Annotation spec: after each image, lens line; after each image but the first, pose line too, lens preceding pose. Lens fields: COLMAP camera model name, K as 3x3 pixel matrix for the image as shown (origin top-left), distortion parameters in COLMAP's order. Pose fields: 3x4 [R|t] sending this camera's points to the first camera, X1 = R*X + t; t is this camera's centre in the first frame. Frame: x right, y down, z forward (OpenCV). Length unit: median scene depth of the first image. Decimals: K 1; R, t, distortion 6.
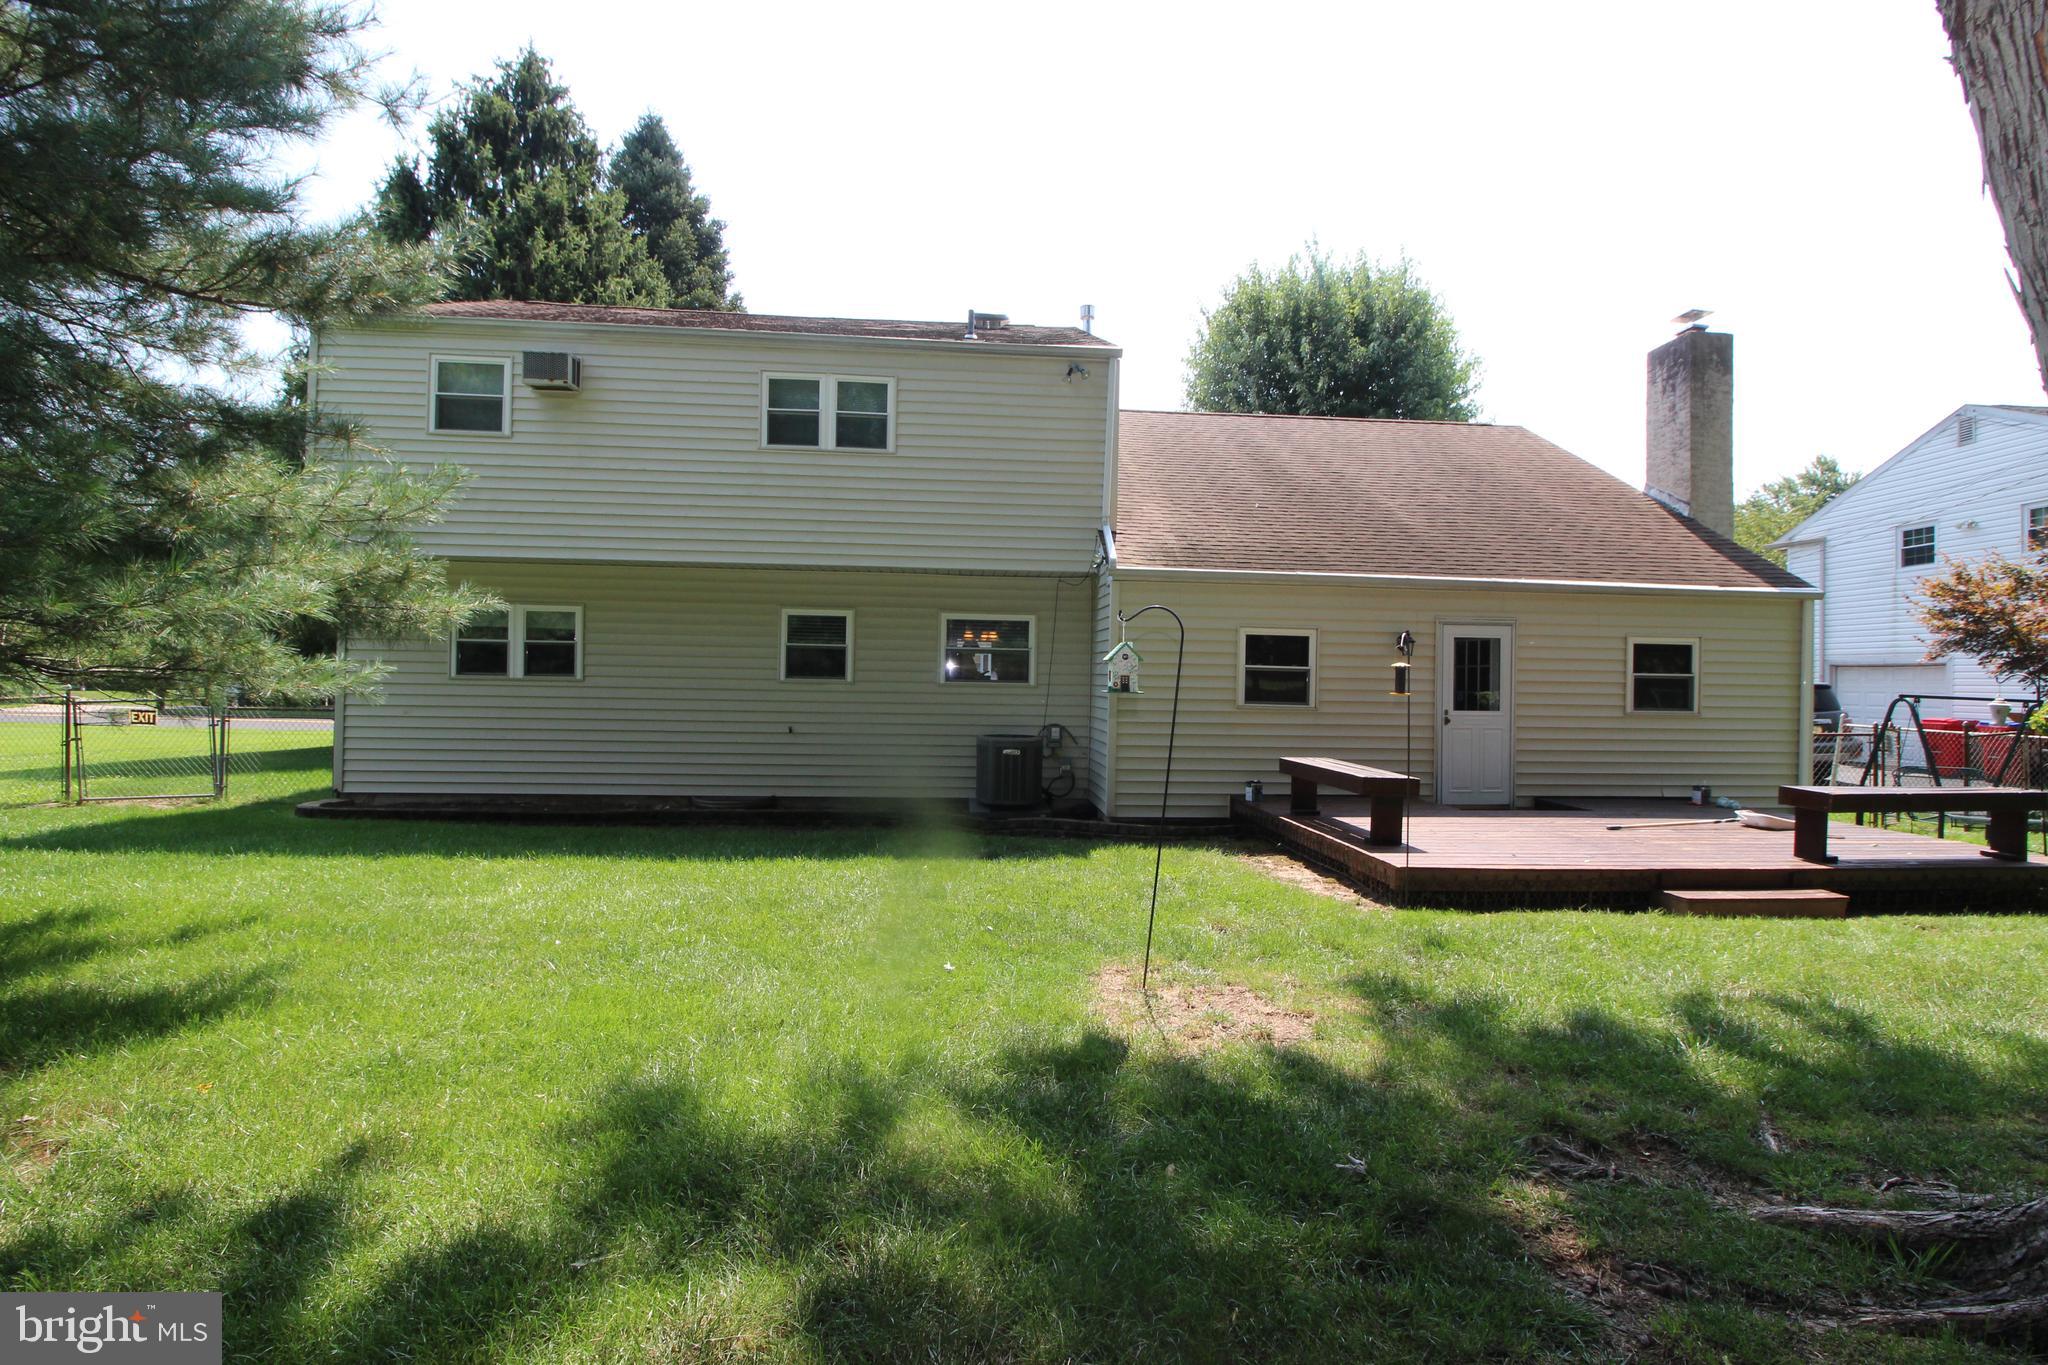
lens RADIAL K [[938.6, 0, 1024.1], [0, 938.6, 677.6], [0, 0, 1]] dist [-0.000415, -0.012328]
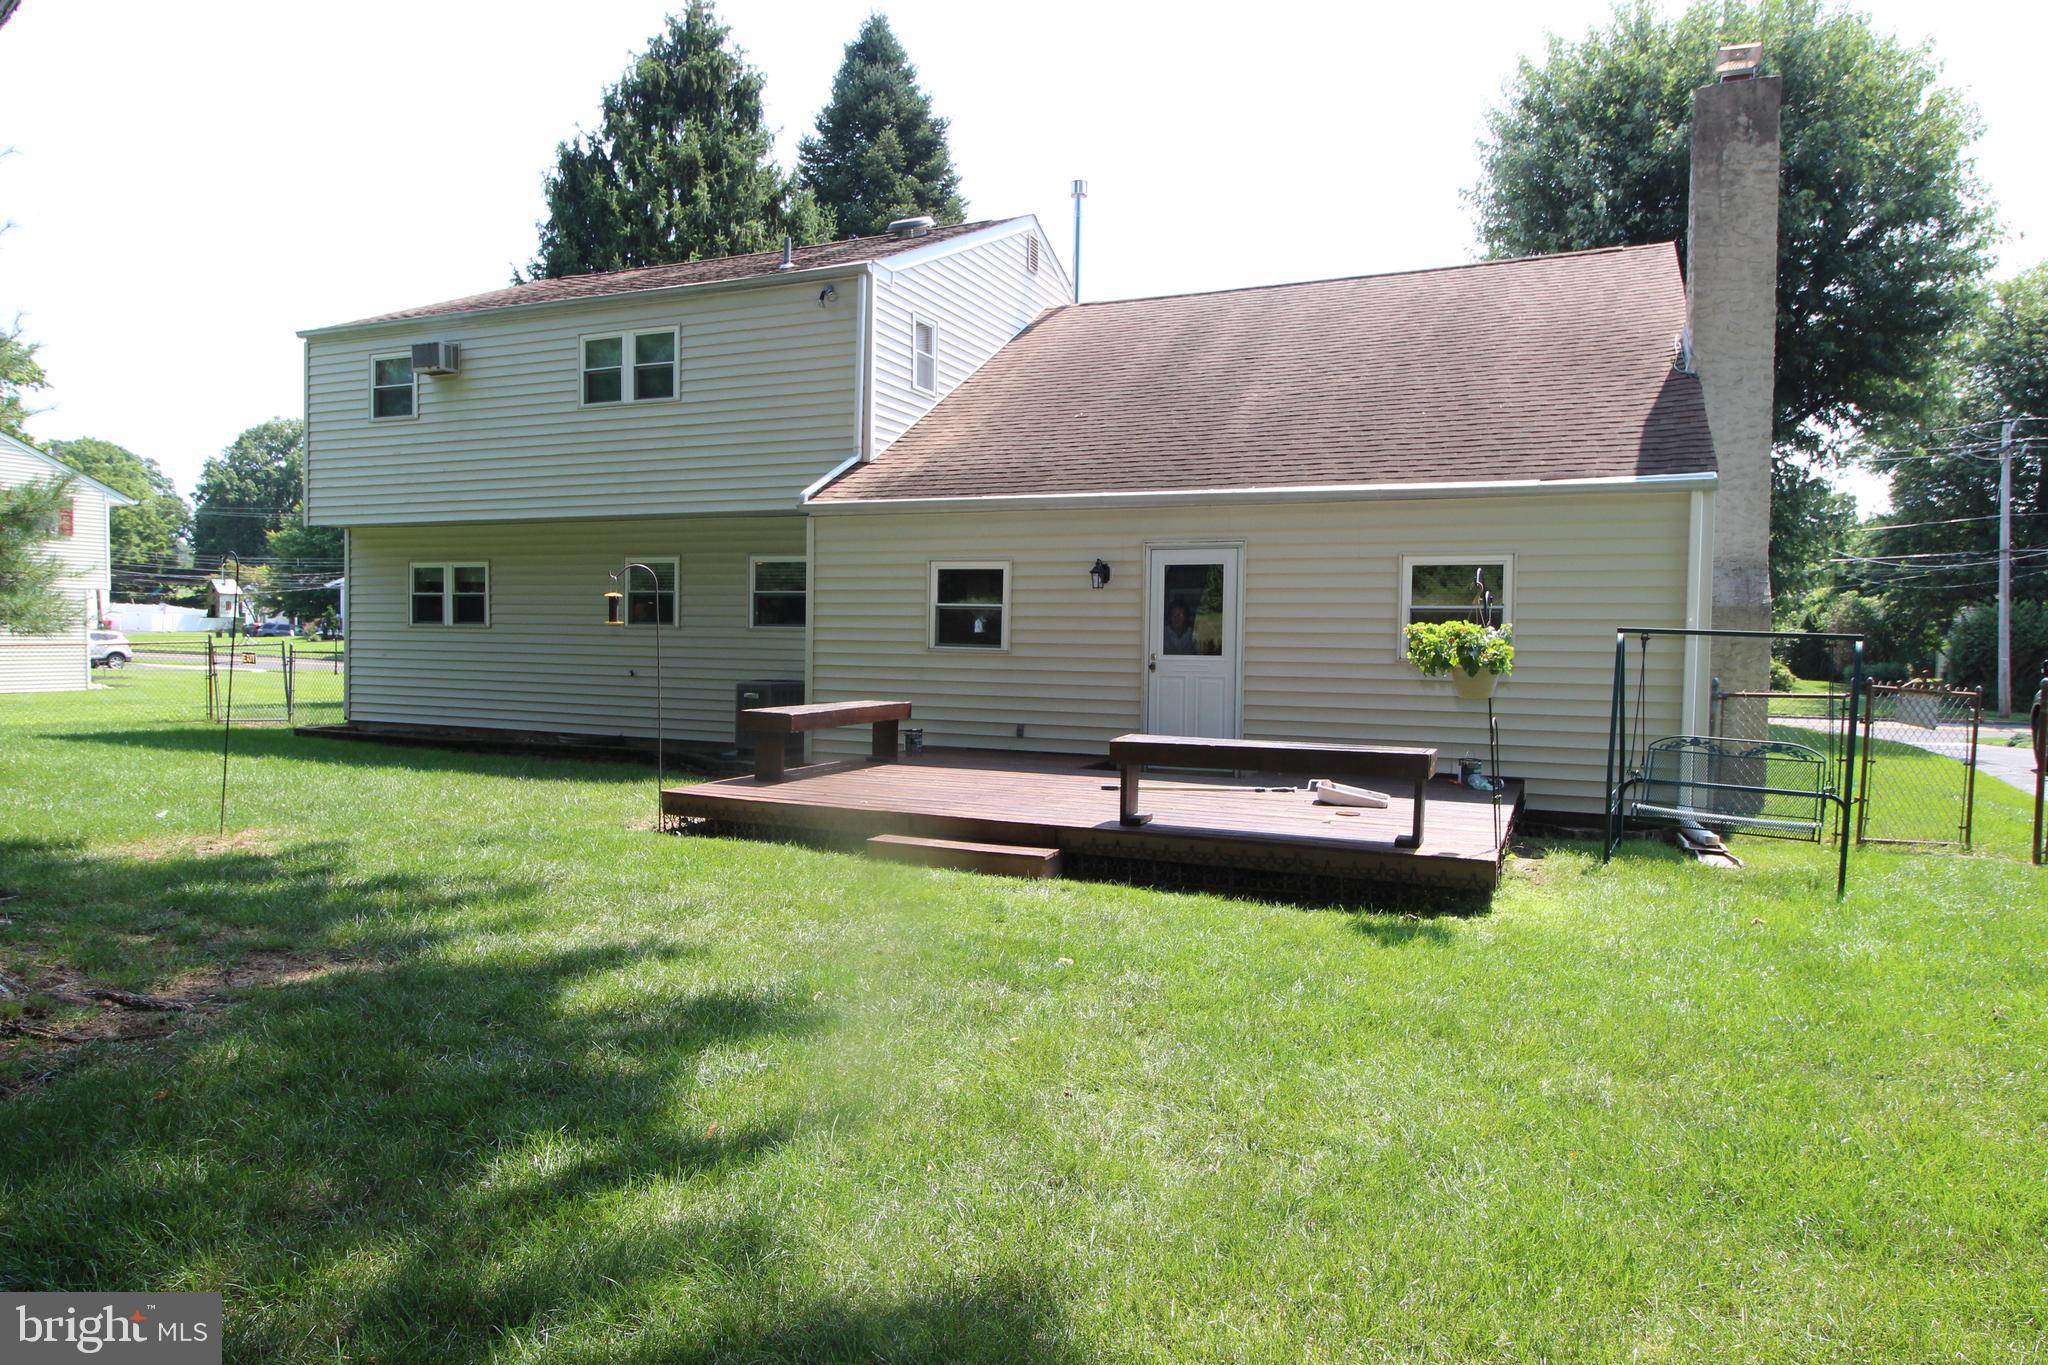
lens RADIAL K [[1206.3, 0, 1027.9], [0, 1206.3, 675.9], [0, 0, 1]] dist [-0.001866, 0.000083]
pose [[0.885821, 0.010709, -0.463903, 0.807245], [0.004647, 0.999479, 0.031947, 0.018621], [0.464004, -0.030456, 0.885310, 0.012172]]
